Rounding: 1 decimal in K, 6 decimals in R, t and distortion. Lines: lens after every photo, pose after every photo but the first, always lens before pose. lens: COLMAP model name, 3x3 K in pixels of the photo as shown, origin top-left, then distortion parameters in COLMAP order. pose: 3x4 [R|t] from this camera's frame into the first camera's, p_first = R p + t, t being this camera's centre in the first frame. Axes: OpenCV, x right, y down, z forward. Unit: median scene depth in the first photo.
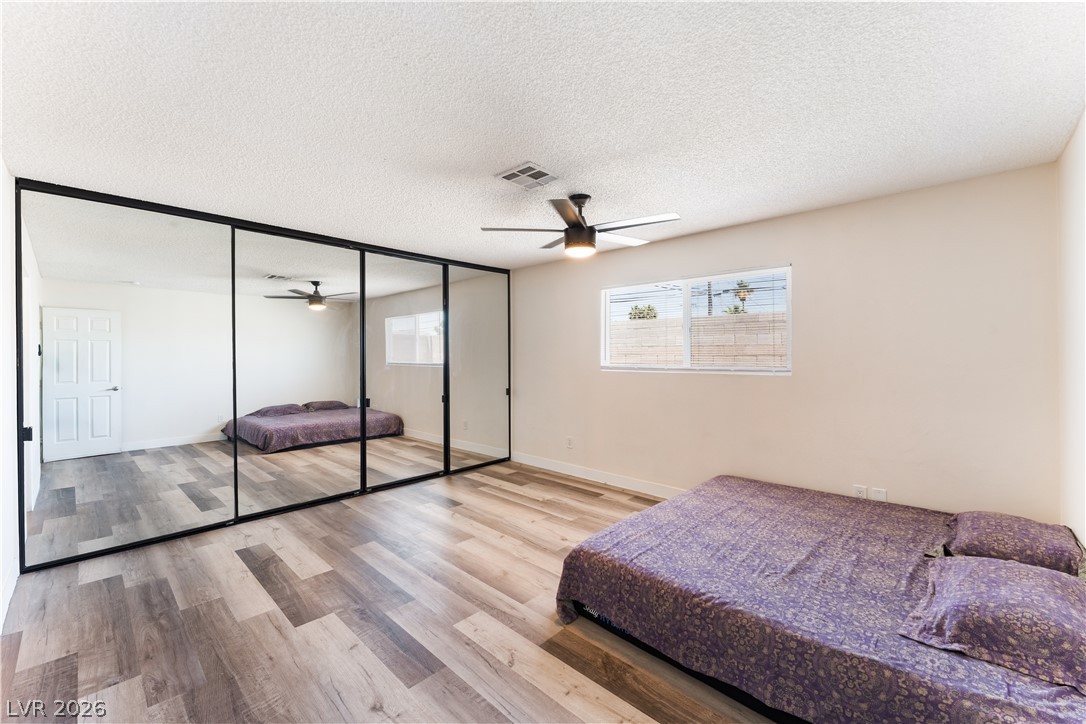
lens RADIAL K [[435.1, 0, 545.9], [0, 435.1, 359.5], [0, 0, 1]] dist [-0.002093, 0.000045]
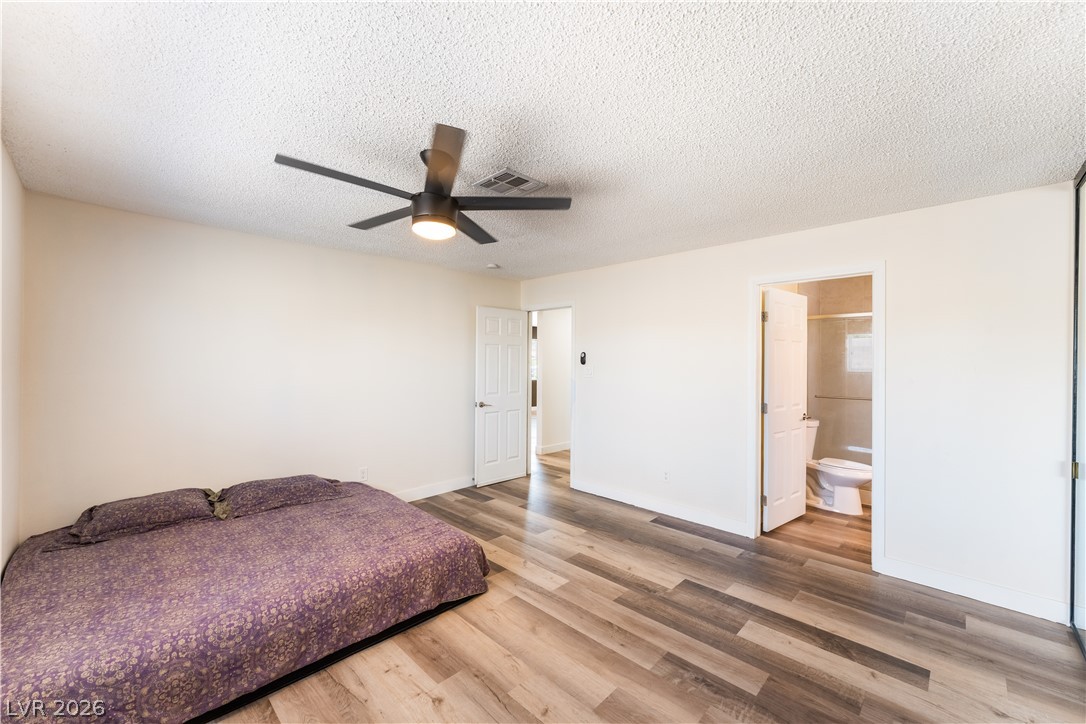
lens RADIAL K [[435.1, 0, 545.9], [0, 435.1, 359.5], [0, 0, 1]] dist [-0.002093, 0.000045]
pose [[-0.999758, -0.007507, 0.020664, -0.134121], [-0.007281, 0.999913, 0.010999, -0.061156], [-0.020744, 0.010846, -0.999726, 1.894396]]
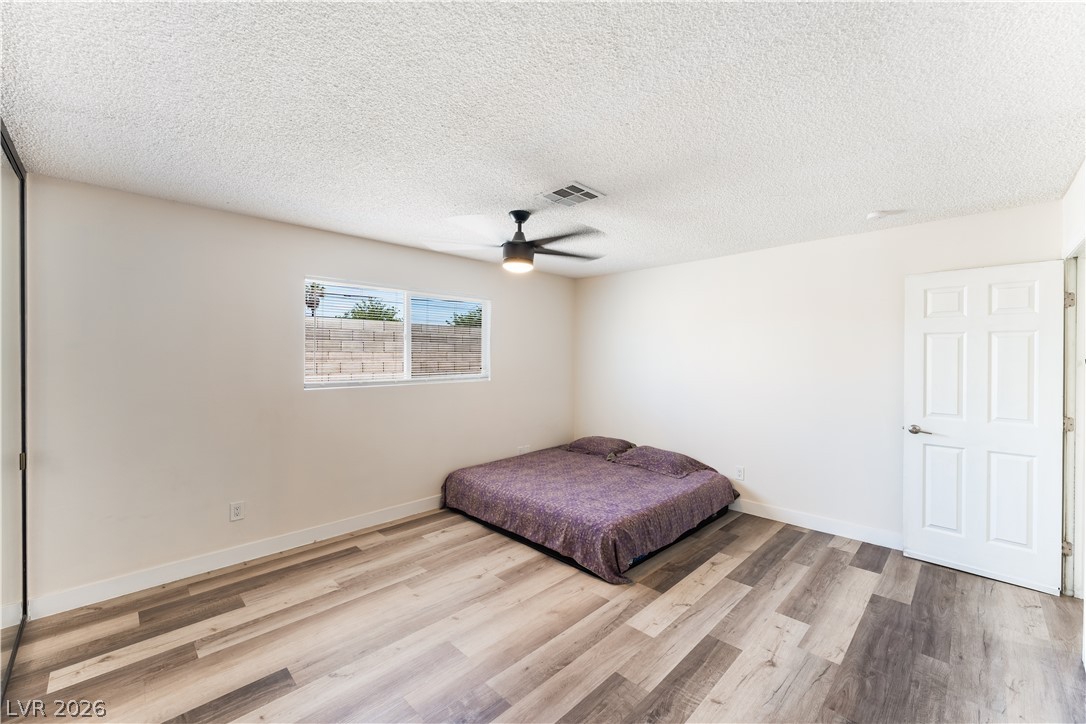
lens RADIAL K [[435.1, 0, 545.9], [0, 435.1, 359.5], [0, 0, 1]] dist [-0.002093, 0.000045]
pose [[0.029895, -0.006110, 0.999534, -1.027320], [0.008594, 0.999946, 0.005855, -0.049952], [-0.999516, 0.008415, 0.029946, 0.999665]]
